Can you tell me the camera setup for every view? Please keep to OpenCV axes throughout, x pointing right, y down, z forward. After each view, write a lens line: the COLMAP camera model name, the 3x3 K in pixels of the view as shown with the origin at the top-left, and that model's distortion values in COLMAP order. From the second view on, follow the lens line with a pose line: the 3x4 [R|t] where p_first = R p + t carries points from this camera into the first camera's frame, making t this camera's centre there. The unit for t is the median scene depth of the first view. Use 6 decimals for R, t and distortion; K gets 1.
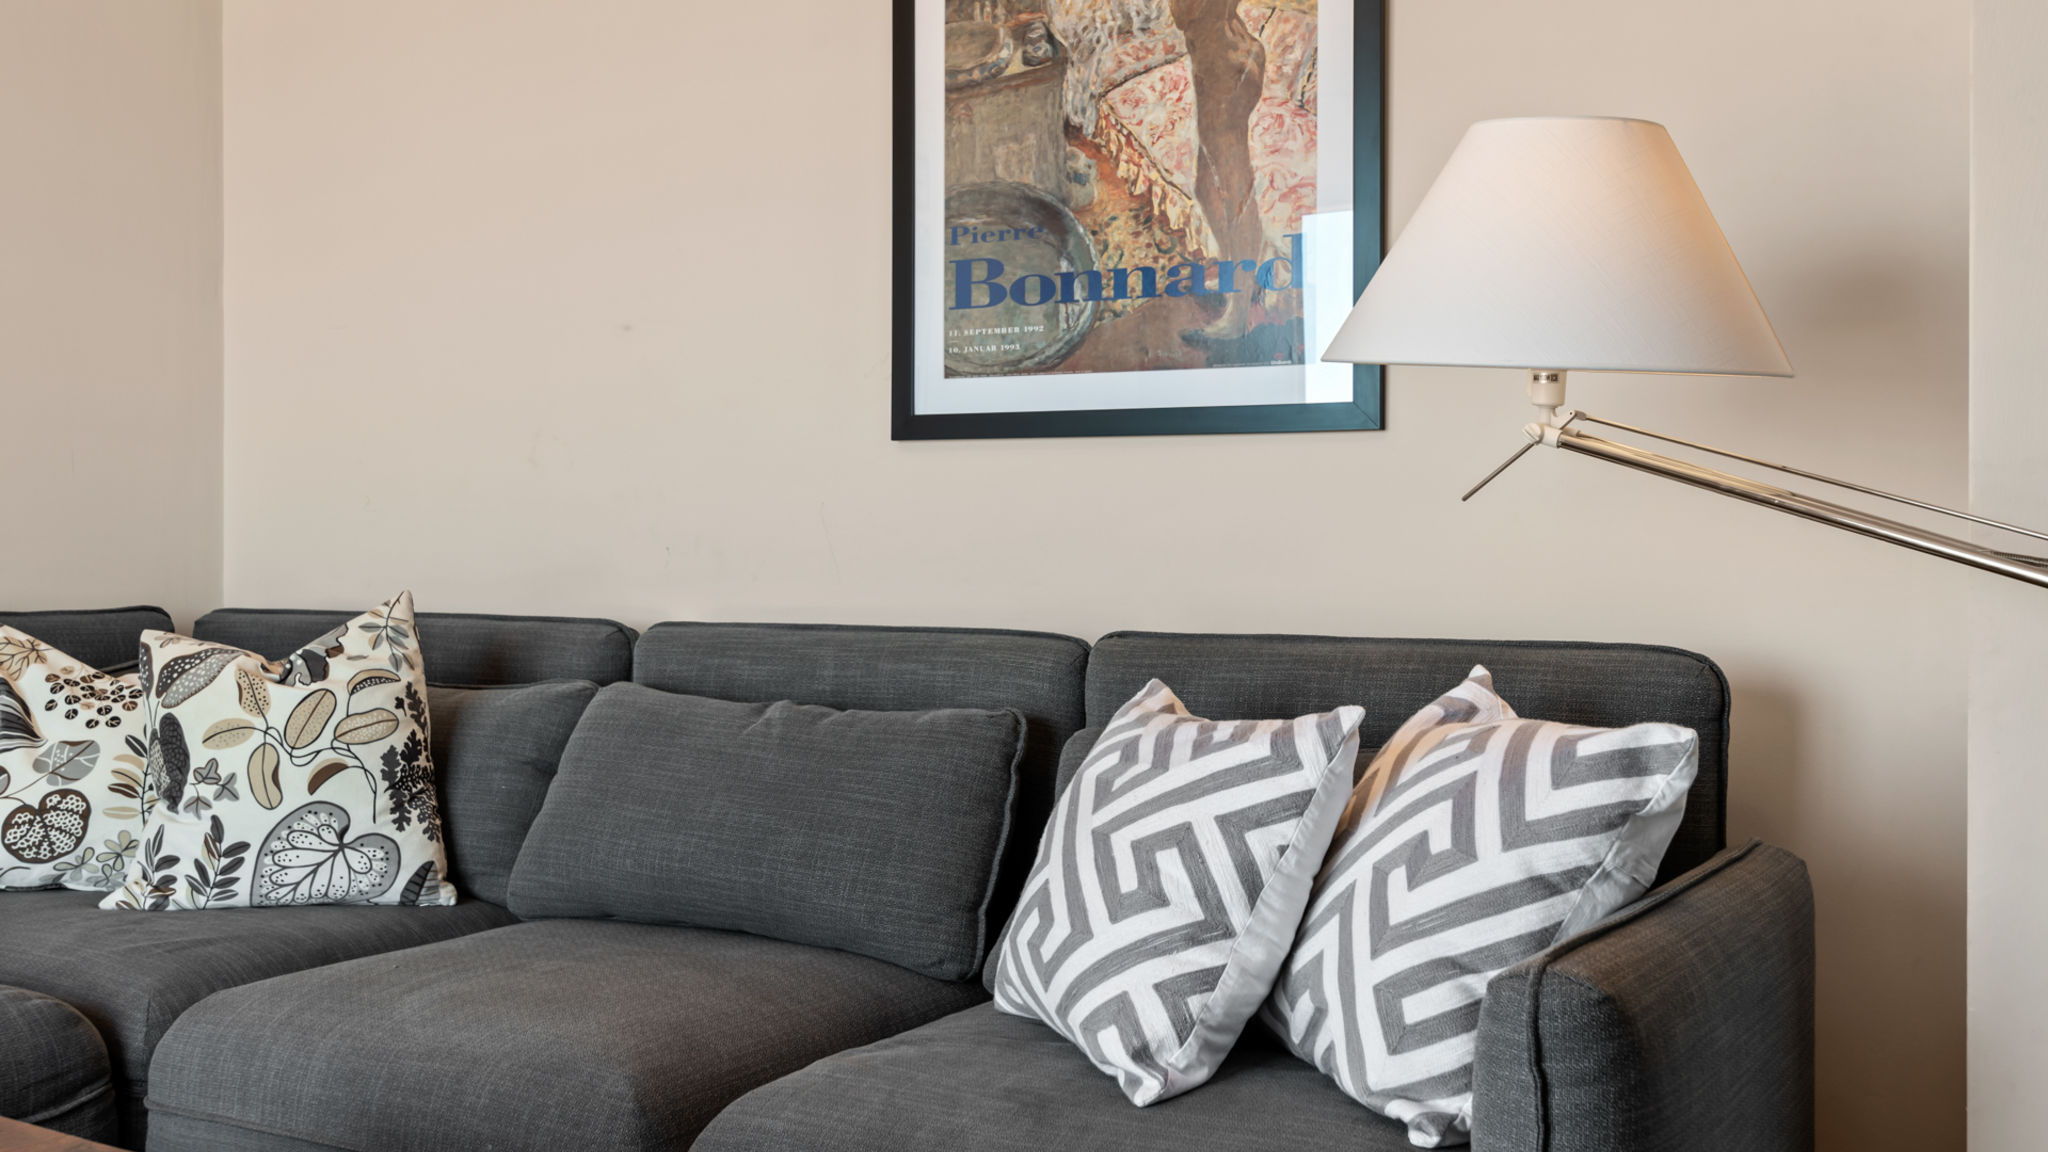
lens RADIAL K [[1986.1, 0, 1026.7], [0, 1986.1, 542.4], [0, 0, 1]] dist [0.004505, 0.000000]
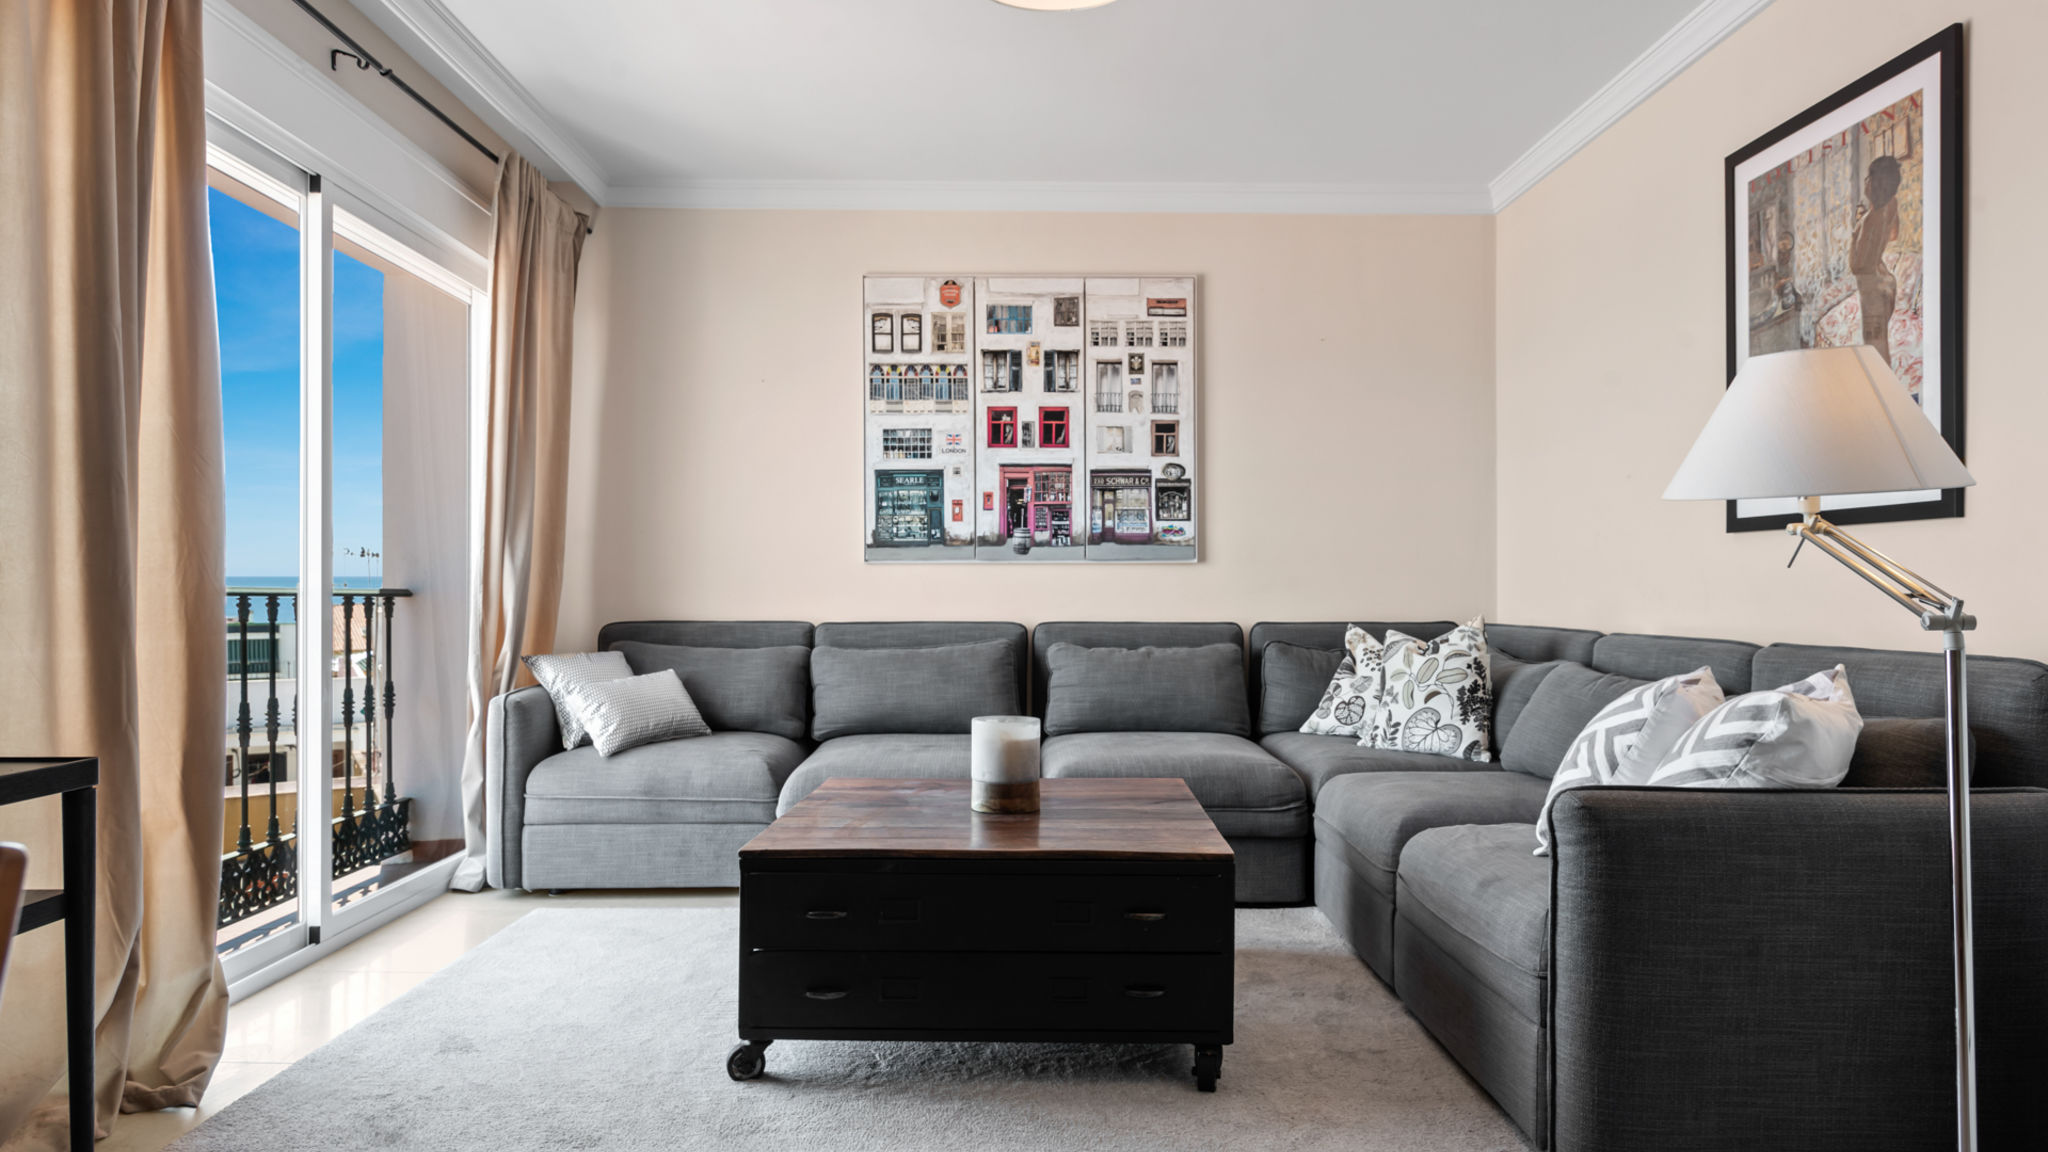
lens RADIAL K [[1209.9, 0, 1033.2], [0, 1209.9, 601.2], [0, 0, 1]] dist [0.008214, -0.001267]
pose [[0.522096, 0.003851, -0.852878, 0.596034], [0.004760, 0.999961, 0.007429, -0.002028], [0.852873, -0.007938, 0.522058, -0.097582]]
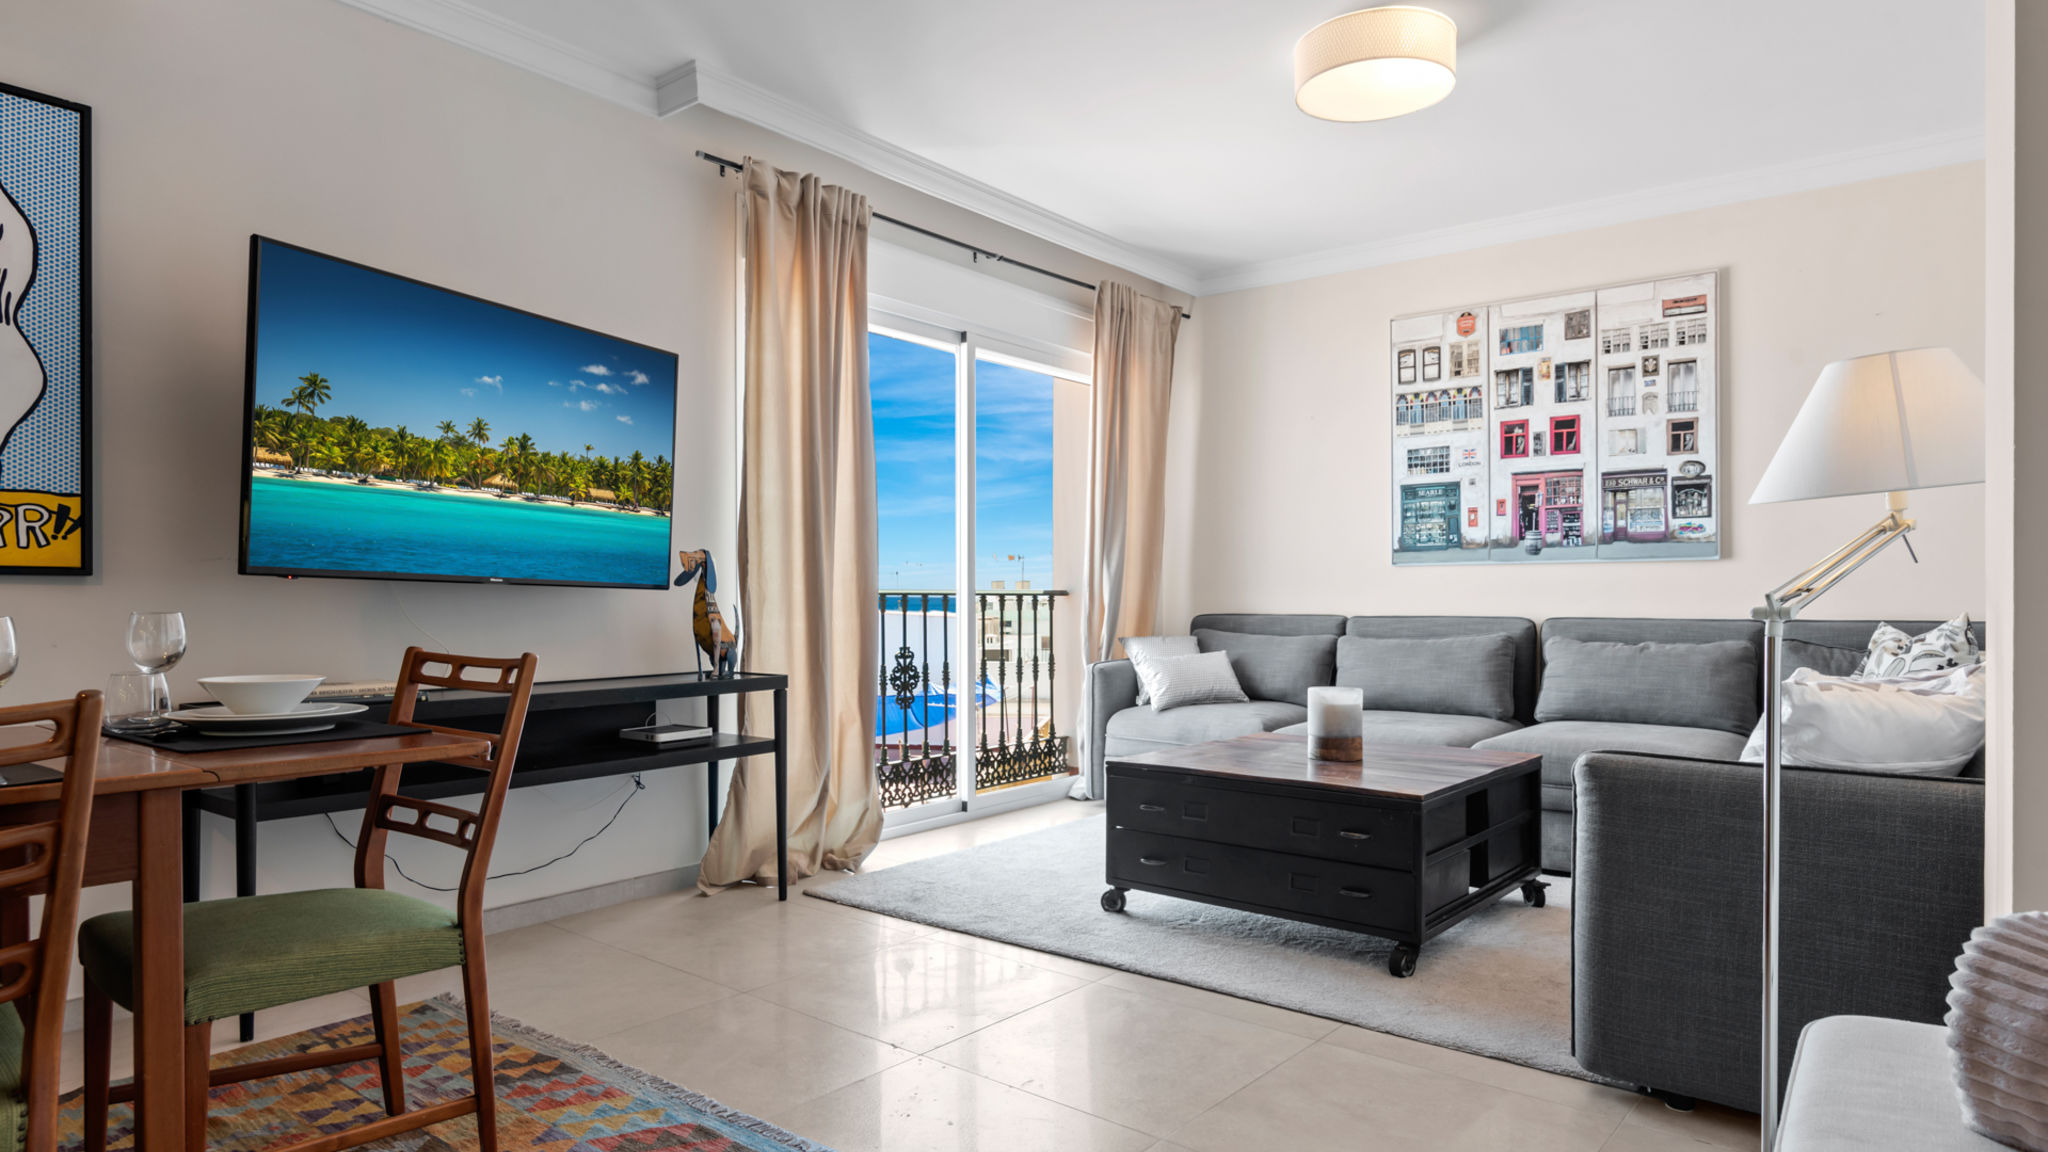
lens RADIAL K [[1209.9, 0, 1036.7], [0, 1209.9, 594.9], [0, 0, 1]] dist [0.008214, -0.001267]
pose [[-0.125970, 0.000612, -0.992034, 1.078240], [0.008113, 0.999967, -0.000413, 0.000205], [0.992001, -0.008100, -0.125971, 0.272456]]
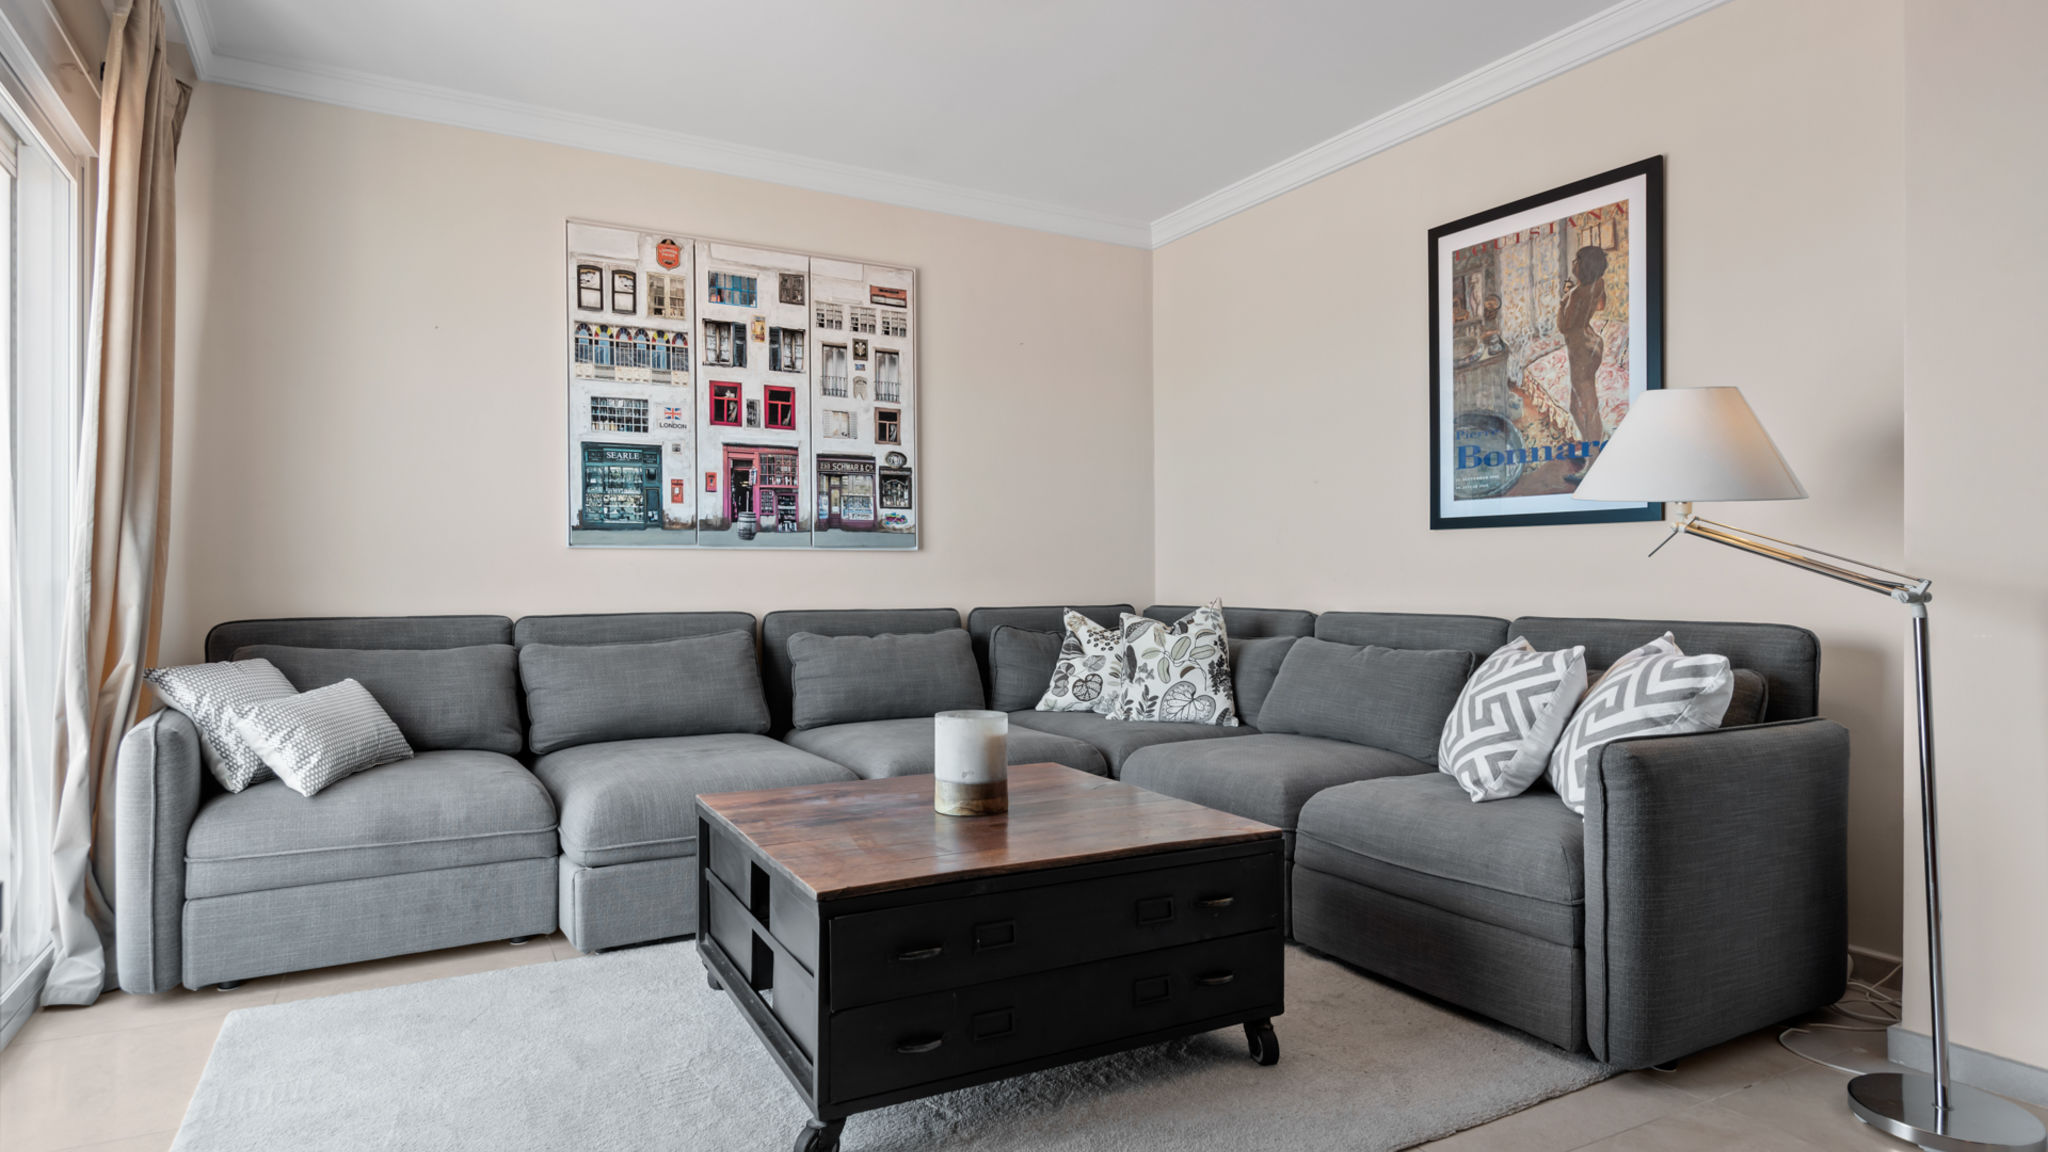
lens RADIAL K [[1126.8, 0, 1024.7], [0, 1126.8, 578.2], [0, 0, 1]] dist [0.008612, -0.007184]
pose [[0.867207, -0.006567, -0.497905, 0.184484], [0.008289, 0.999965, 0.001247, -0.003412], [0.497879, -0.005209, 0.867231, -0.344856]]
